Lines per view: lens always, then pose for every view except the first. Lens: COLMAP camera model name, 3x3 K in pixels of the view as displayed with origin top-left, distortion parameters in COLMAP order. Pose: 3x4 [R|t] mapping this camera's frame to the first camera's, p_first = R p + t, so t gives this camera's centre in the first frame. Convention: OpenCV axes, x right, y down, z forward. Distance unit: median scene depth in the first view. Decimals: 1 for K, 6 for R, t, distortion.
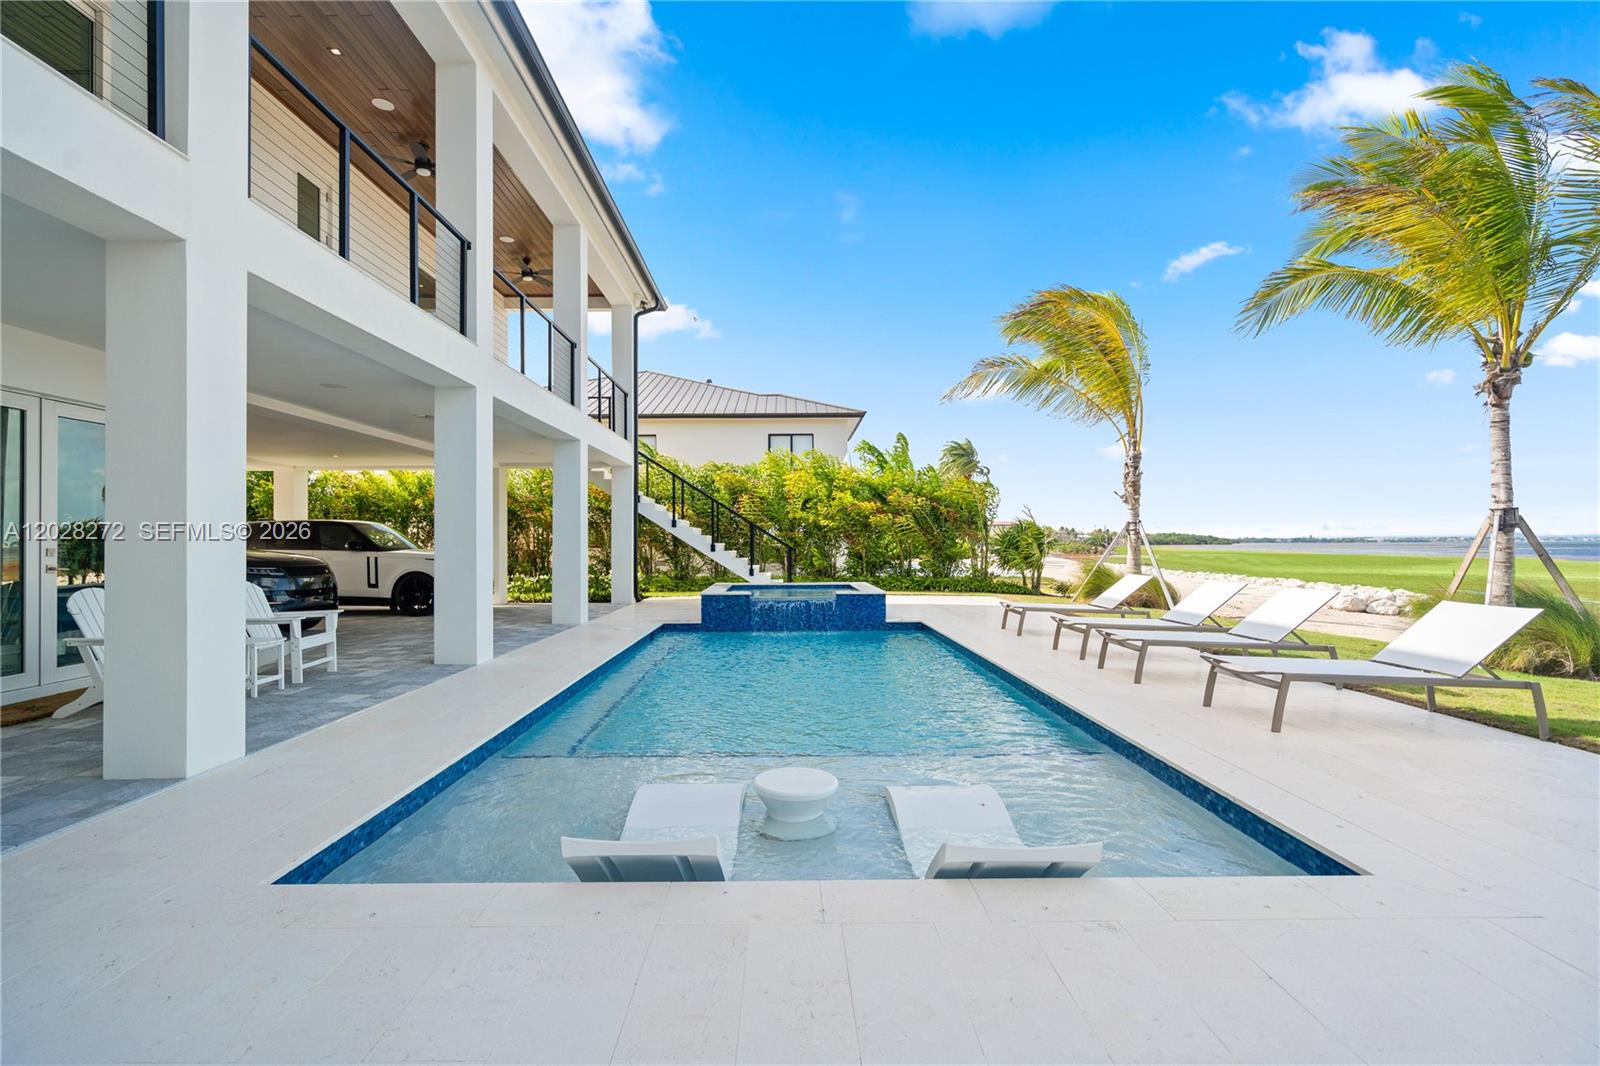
lens RADIAL K [[724.8, 0, 800.0], [0, 724.8, 533.0], [0, 0, 1]] dist [-0.002010, -0.000536]
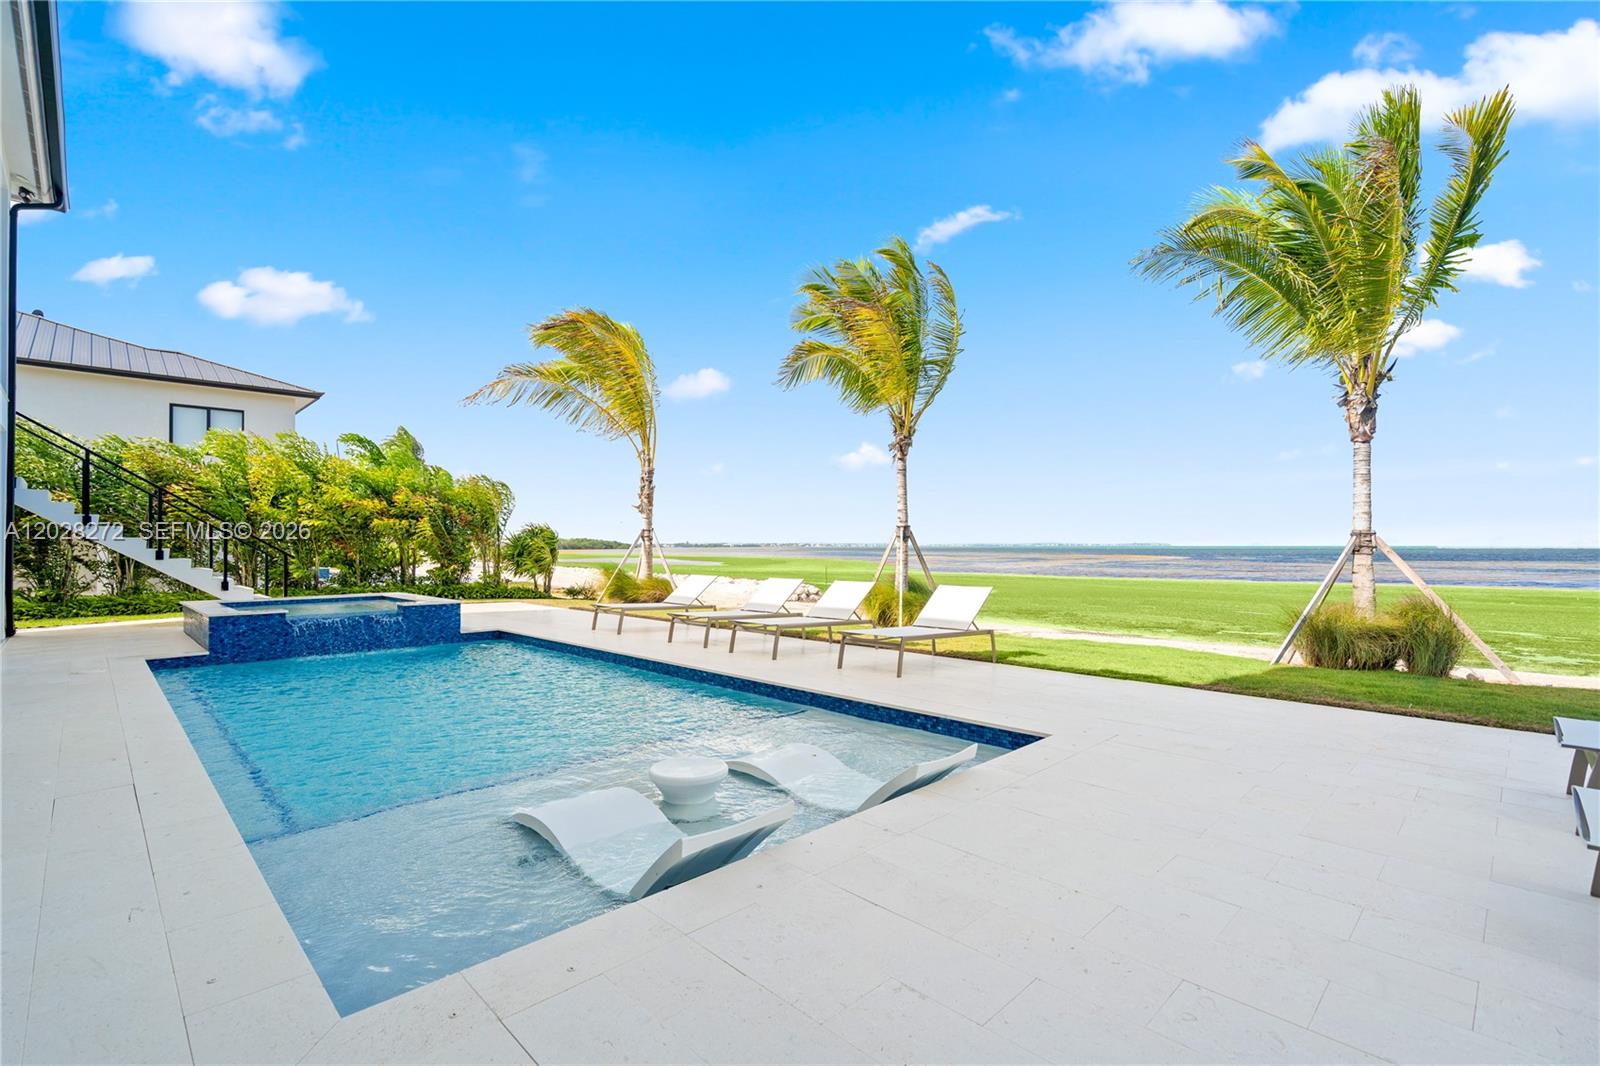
lens RADIAL K [[726.3, 0, 779.5], [0, 726.3, 511.6], [0, 0, 1]] dist [-0.000016, 0.021304]
pose [[0.735539, 0.034242, 0.676617, -0.159258], [-0.010031, 0.999163, -0.039660, -0.000200], [-0.677408, 0.022384, 0.735267, 0.021598]]
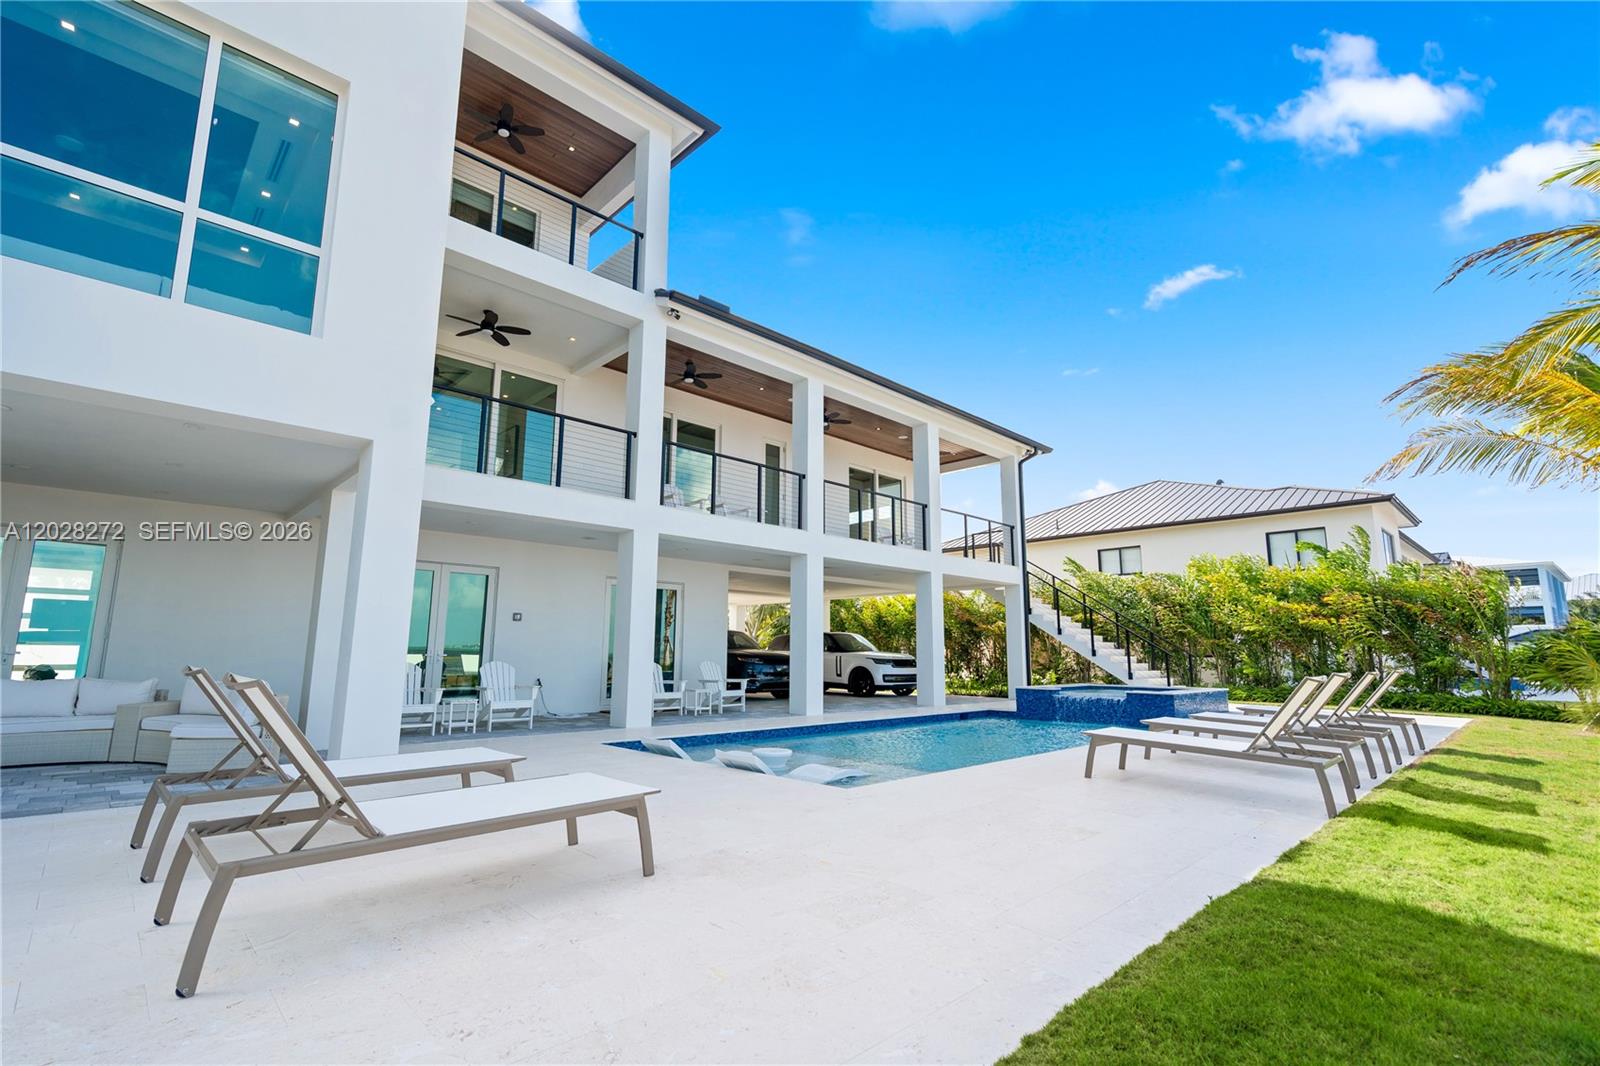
lens RADIAL K [[724.8, 0, 800.0], [0, 724.8, 533.0], [0, 0, 1]] dist [-0.002010, -0.000536]
pose [[0.685108, -0.112053, -0.719771, 0.382612], [-0.000524, 0.988022, -0.154313, 0.010242], [0.728441, 0.106098, 0.676843, -0.095830]]
